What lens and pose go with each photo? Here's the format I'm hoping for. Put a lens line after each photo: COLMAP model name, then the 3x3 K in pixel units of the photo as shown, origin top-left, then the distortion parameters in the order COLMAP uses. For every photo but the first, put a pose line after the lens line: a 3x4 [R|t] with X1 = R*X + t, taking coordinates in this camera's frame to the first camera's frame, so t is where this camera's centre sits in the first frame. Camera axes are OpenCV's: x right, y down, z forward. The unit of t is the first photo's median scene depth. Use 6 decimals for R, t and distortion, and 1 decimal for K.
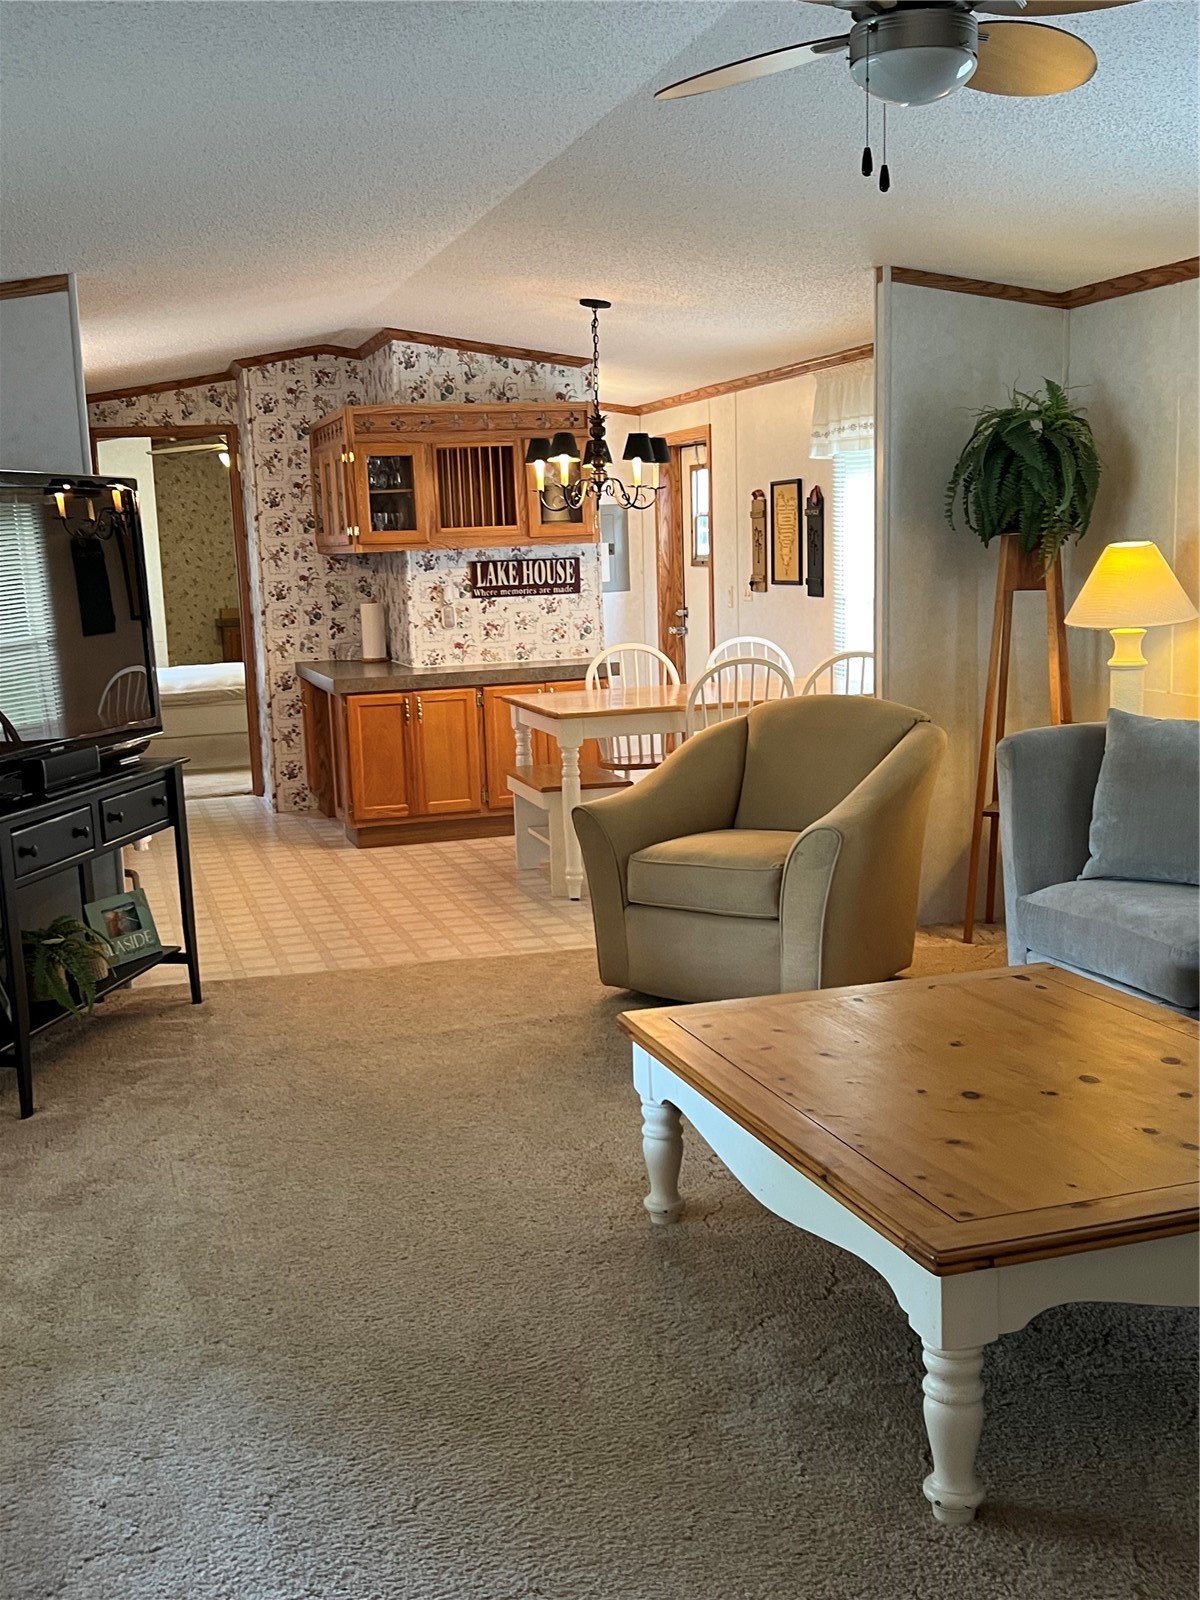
lens RADIAL K [[1675.8, 0, 598.2], [0, 1675.8, 799.8], [0, 0, 1]] dist [0.140614, 0.000000]
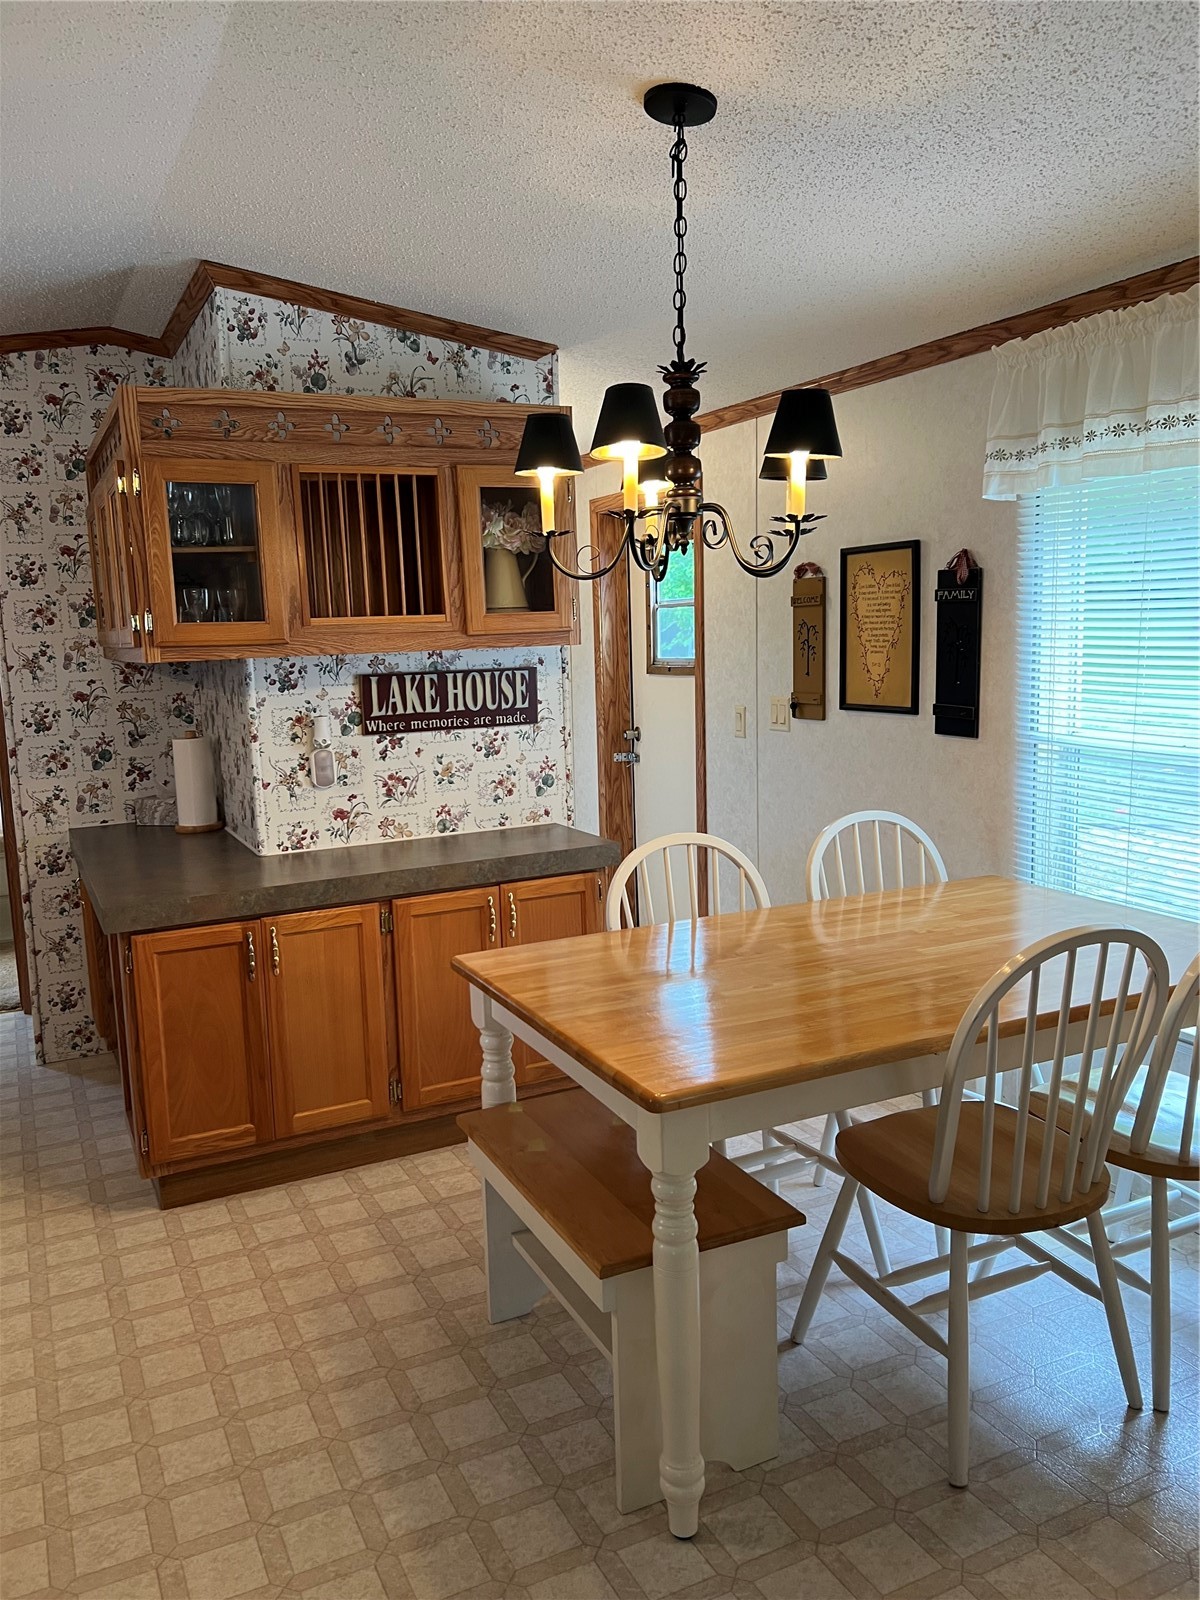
lens RADIAL K [[1221.6, 0, 600.5], [0, 1221.6, 803.9], [0, 0, 1]] dist [0.052052, -0.019987]
pose [[0.987255, -0.018082, 0.158114, -0.060917], [0.020554, 0.999691, -0.014013, -0.087970], [-0.157812, 0.017084, 0.987321, 0.558689]]
